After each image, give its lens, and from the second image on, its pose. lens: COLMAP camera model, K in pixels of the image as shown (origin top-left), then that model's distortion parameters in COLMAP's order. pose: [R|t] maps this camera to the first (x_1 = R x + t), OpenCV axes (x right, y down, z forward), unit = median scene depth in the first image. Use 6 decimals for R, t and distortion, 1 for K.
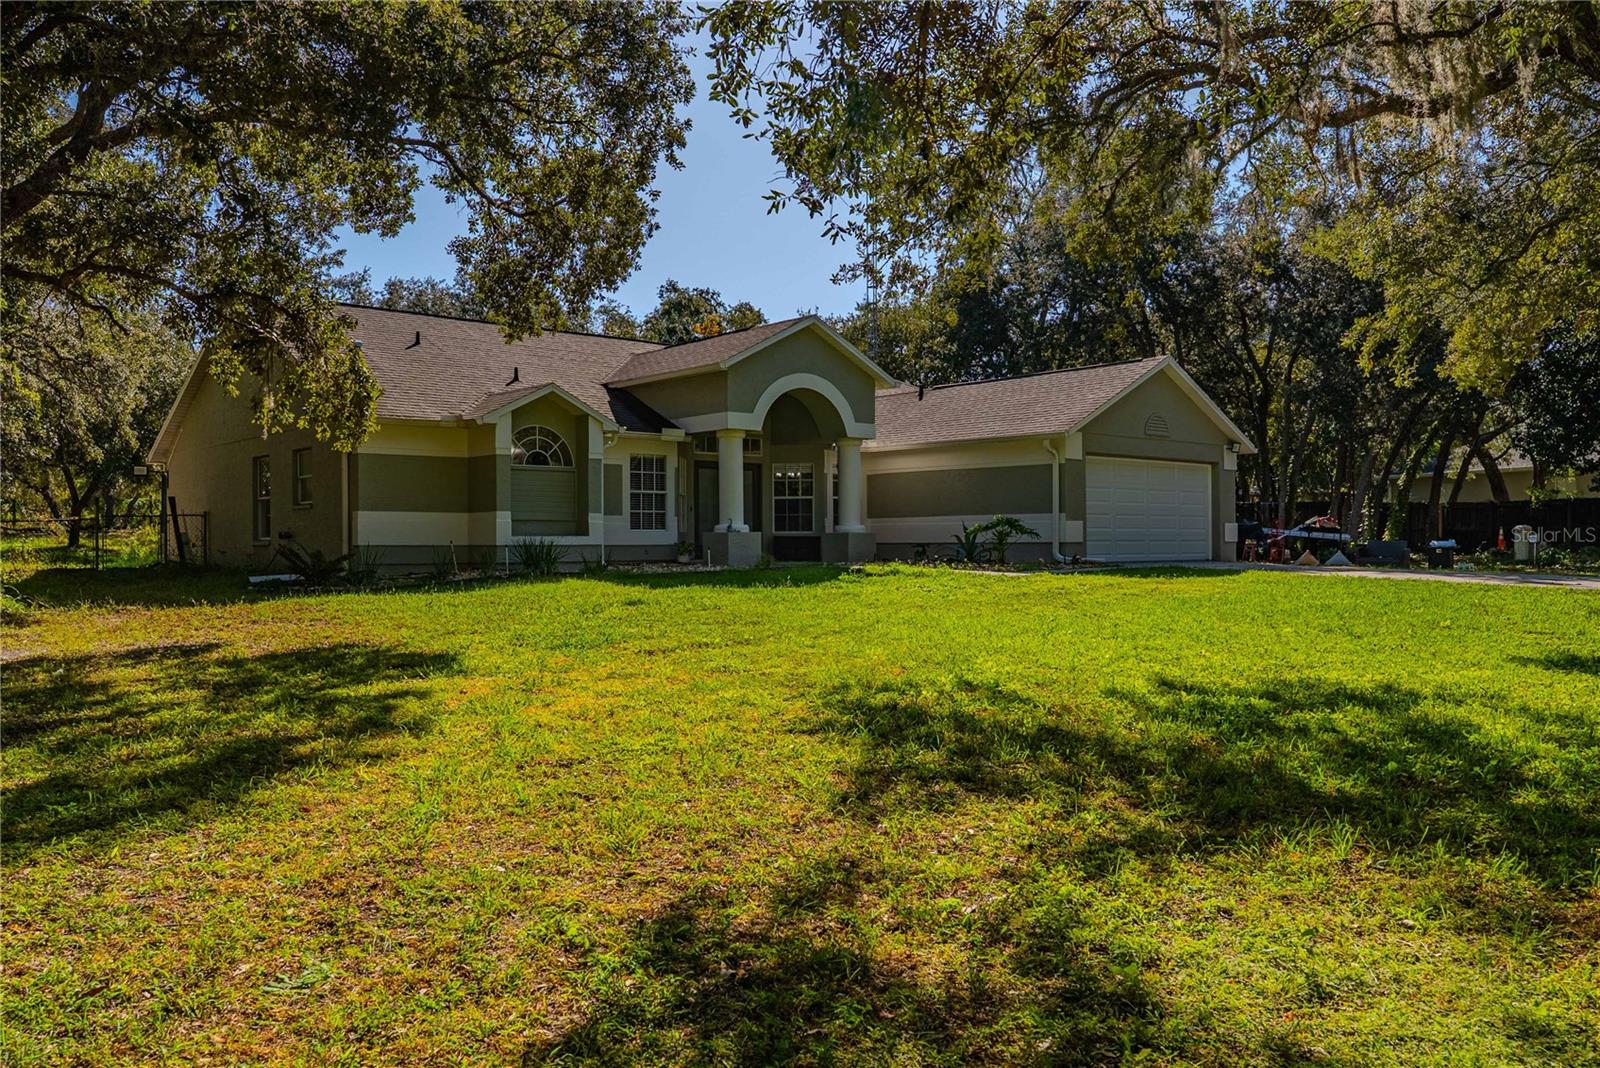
lens RADIAL K [[1250.9, 0, 800.0], [0, 1250.9, 534.0], [0, 0, 1]] dist [-0.007543, -0.000826]
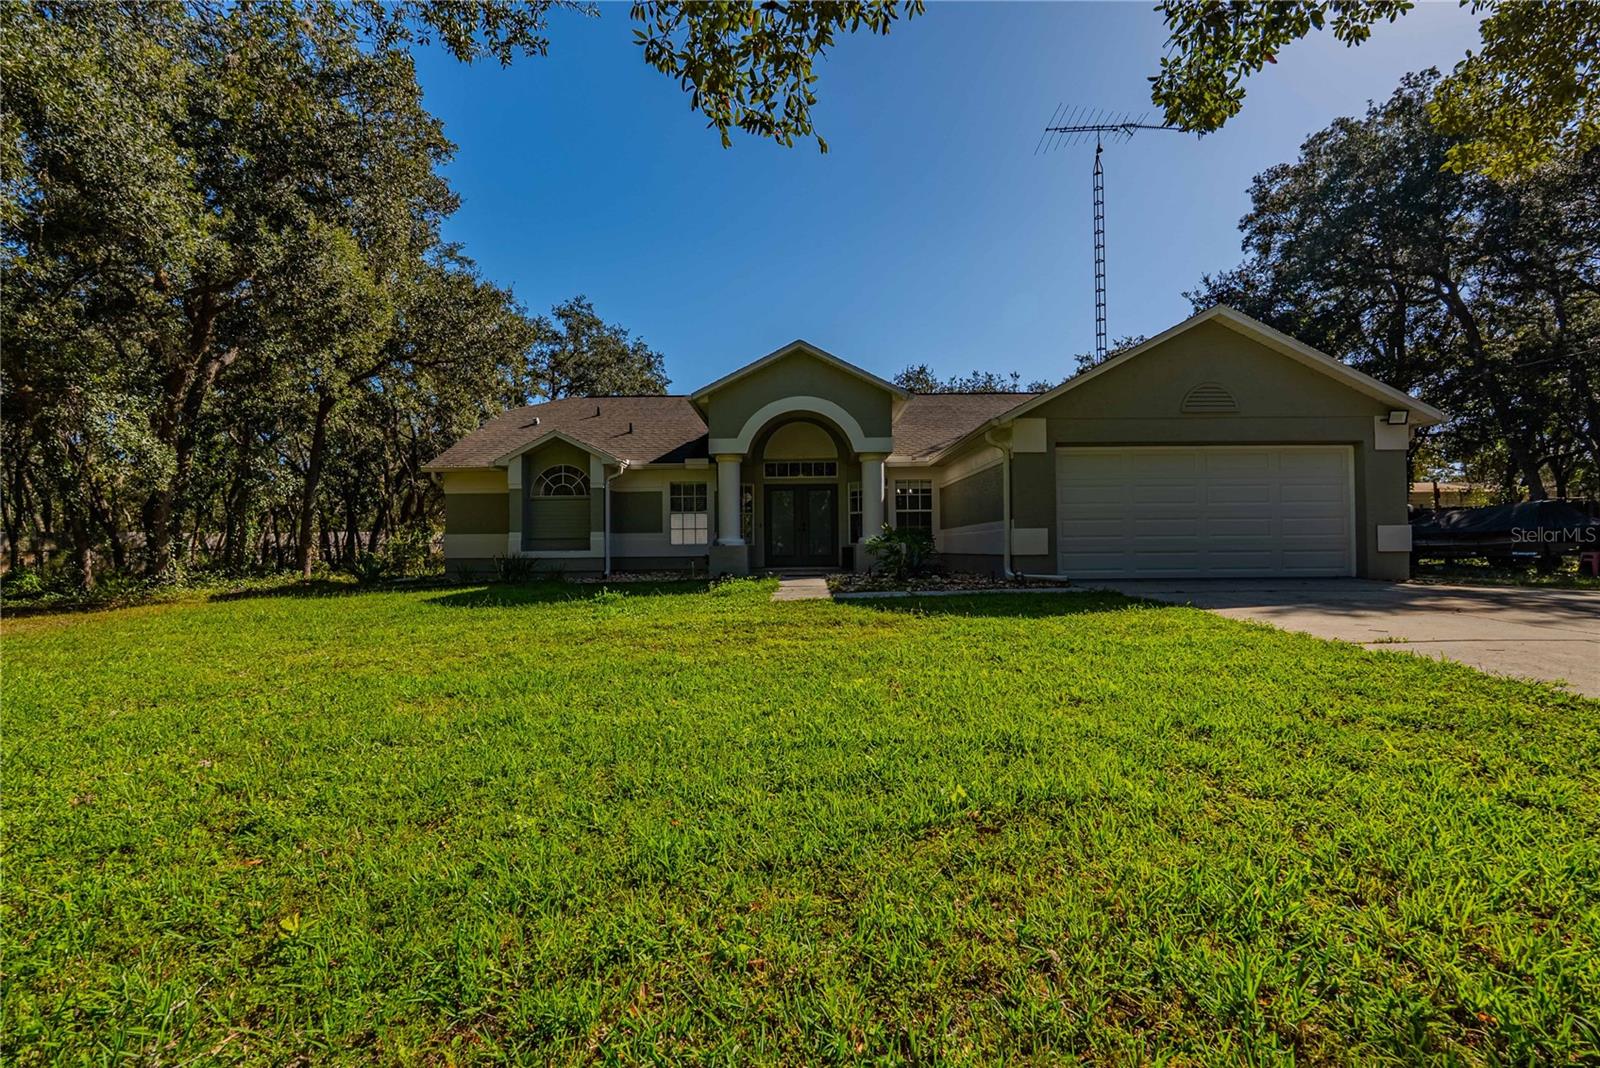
lens RADIAL K [[712.9, 0, 800.0], [0, 712.9, 534.0], [0, 0, 1]] dist [0.002586, 0.000547]
pose [[0.750618, -0.017964, -0.660492, 0.420135], [0.010697, 0.999830, -0.015036, -0.001372], [0.660650, 0.004221, 0.750683, 0.557201]]
